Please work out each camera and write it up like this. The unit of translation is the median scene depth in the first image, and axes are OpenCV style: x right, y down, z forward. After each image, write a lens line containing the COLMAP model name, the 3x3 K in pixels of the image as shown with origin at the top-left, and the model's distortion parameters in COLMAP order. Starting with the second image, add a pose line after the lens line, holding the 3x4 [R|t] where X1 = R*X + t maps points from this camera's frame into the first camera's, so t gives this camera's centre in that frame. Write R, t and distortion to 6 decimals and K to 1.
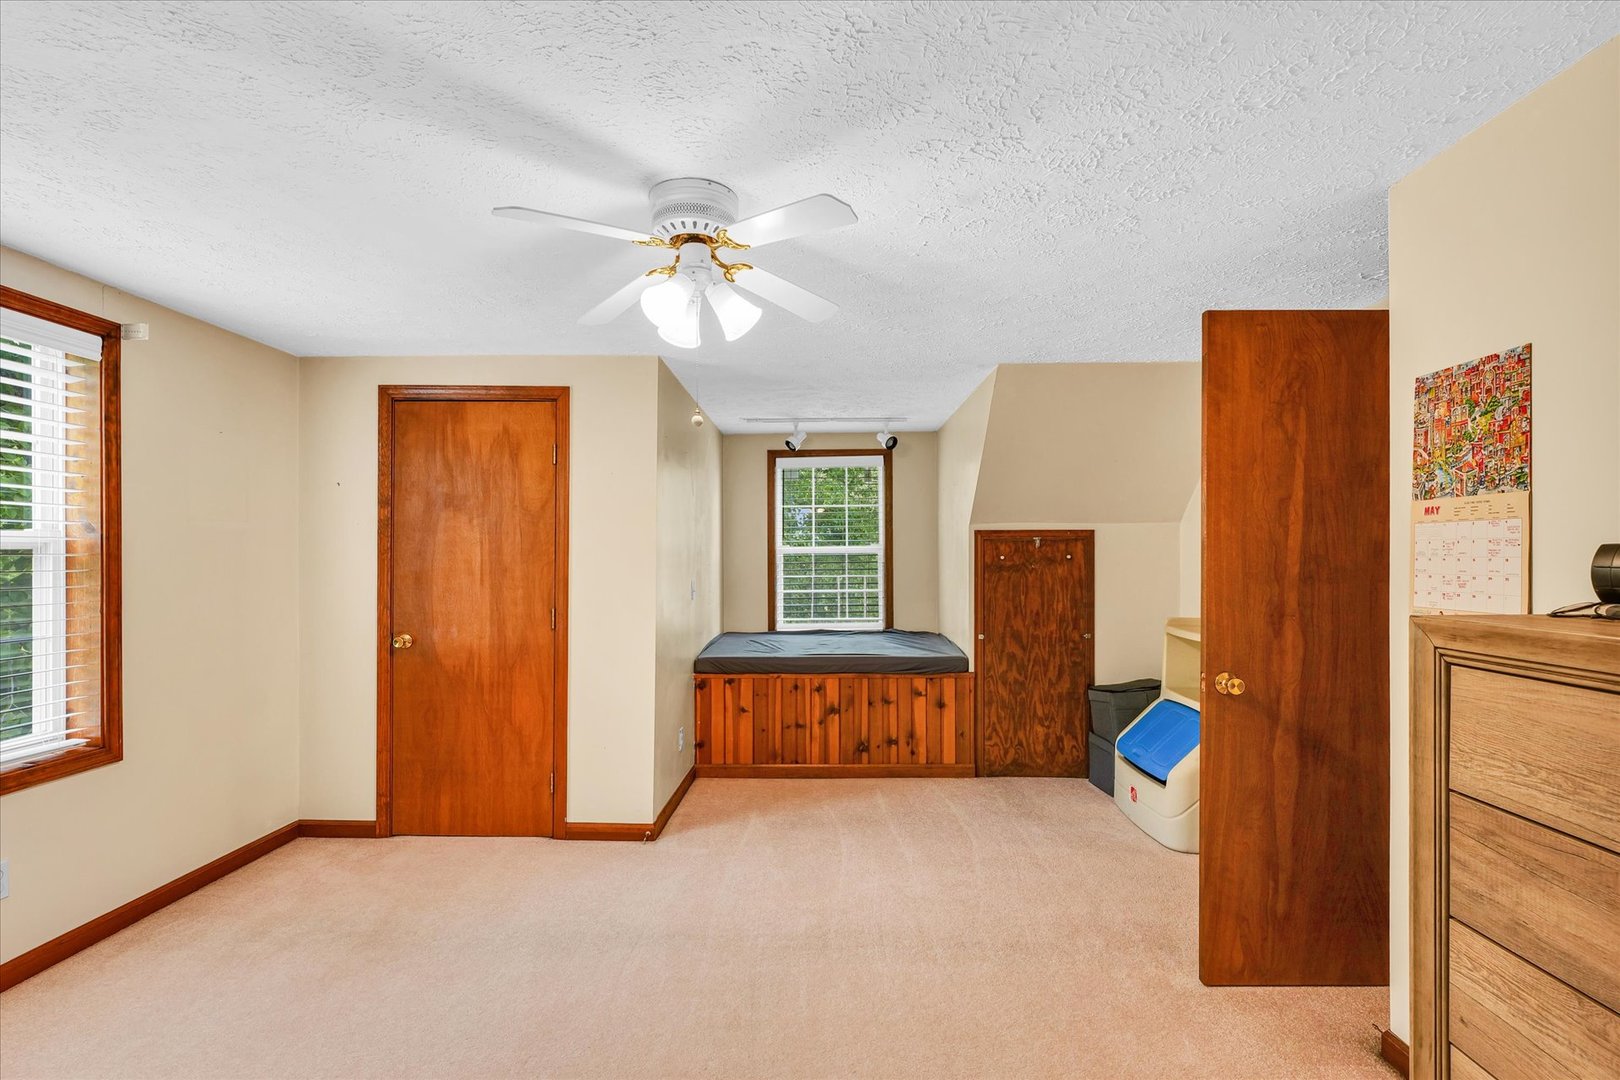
lens RADIAL K [[723.4, 0, 812.8], [0, 723.4, 552.4], [0, 0, 1]] dist [0.005712, 0.000137]
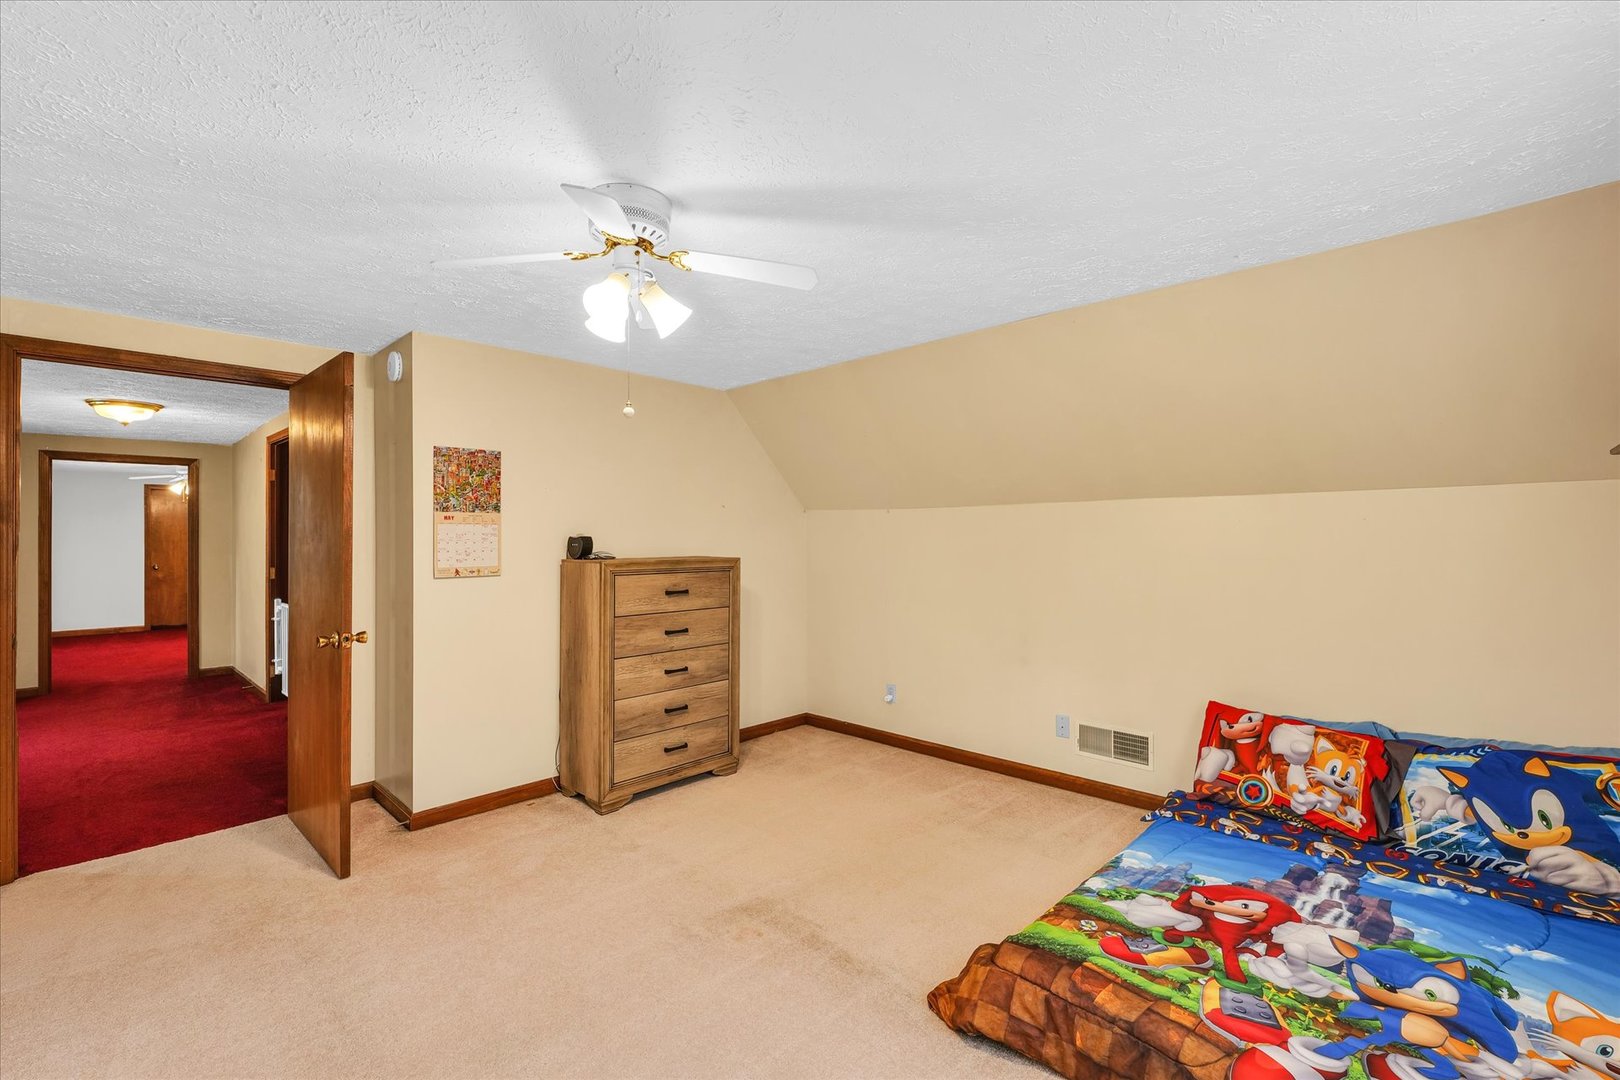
lens RADIAL K [[723.4, 0, 816.3], [0, 723.4, 534.1], [0, 0, 1]] dist [0.005712, 0.000137]
pose [[-0.726217, 0.007656, 0.687423, -1.209338], [0.004035, 0.999968, -0.006873, 0.003427], [-0.687454, -0.002217, -0.726225, 1.746702]]
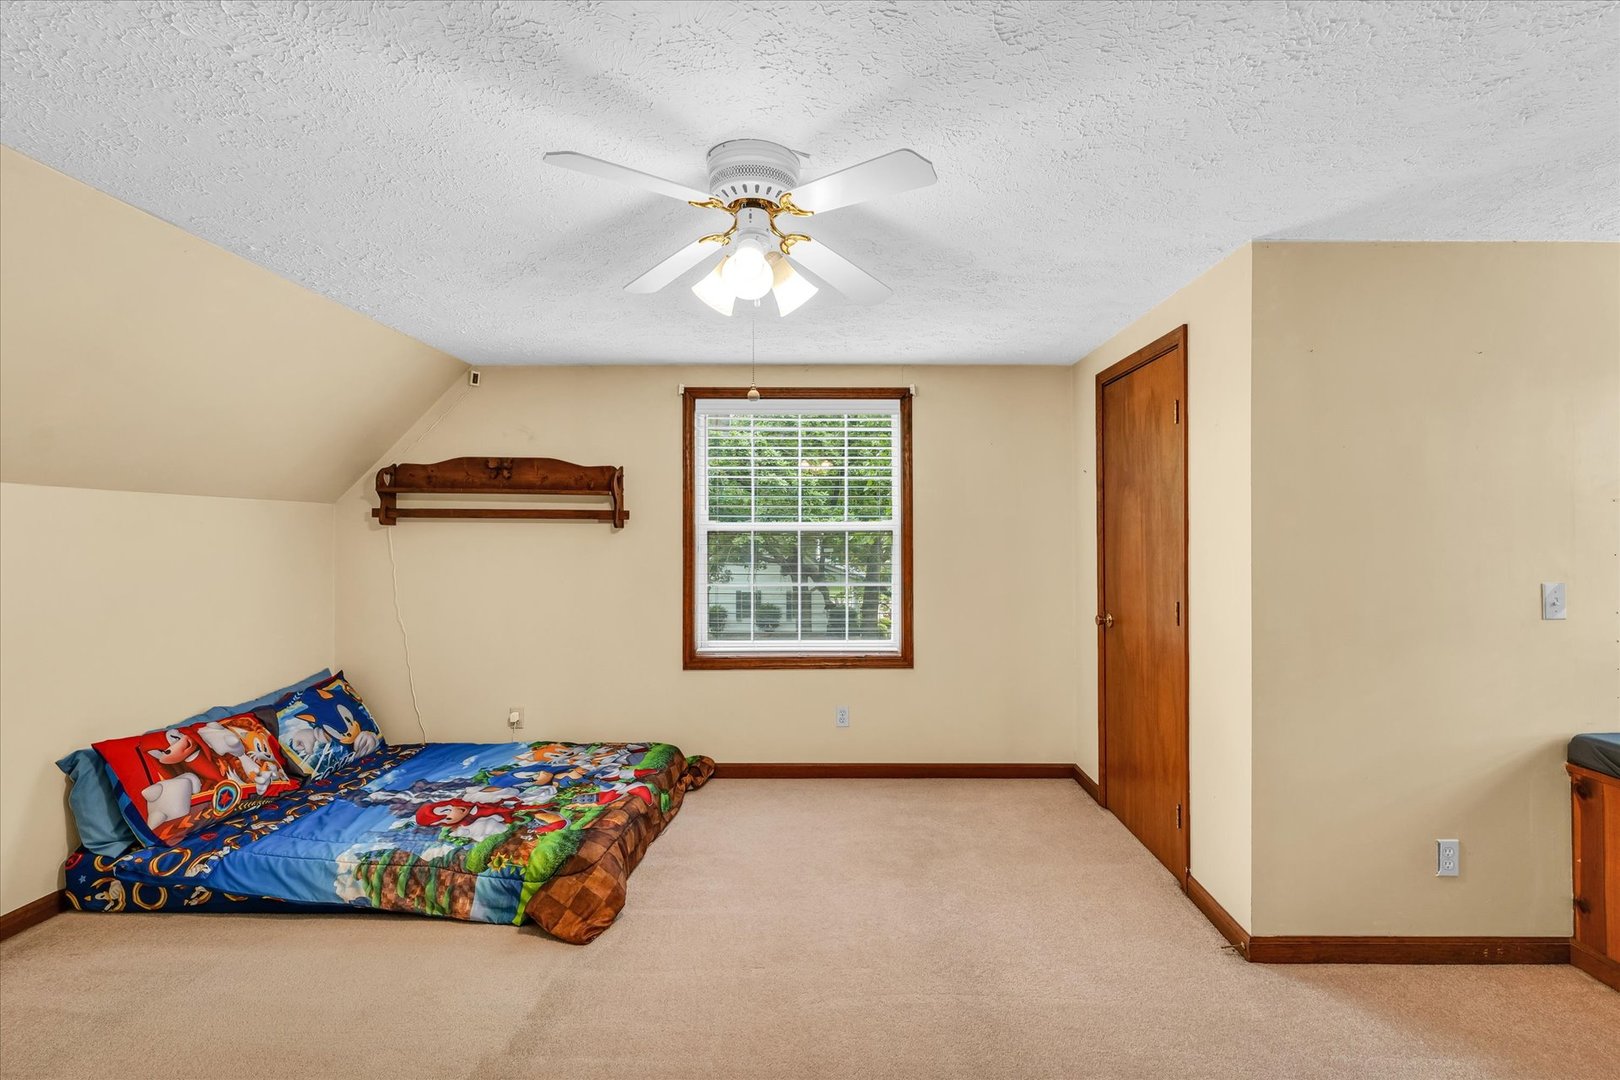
lens RADIAL K [[723.4, 0, 854.4], [0, 723.4, 531.9], [0, 0, 1]] dist [0.005712, 0.000137]
pose [[0.047405, -0.009357, -0.998832, 0.861750], [0.004763, 0.999947, -0.009142, 0.012298], [0.998864, -0.004324, 0.047447, 1.191445]]
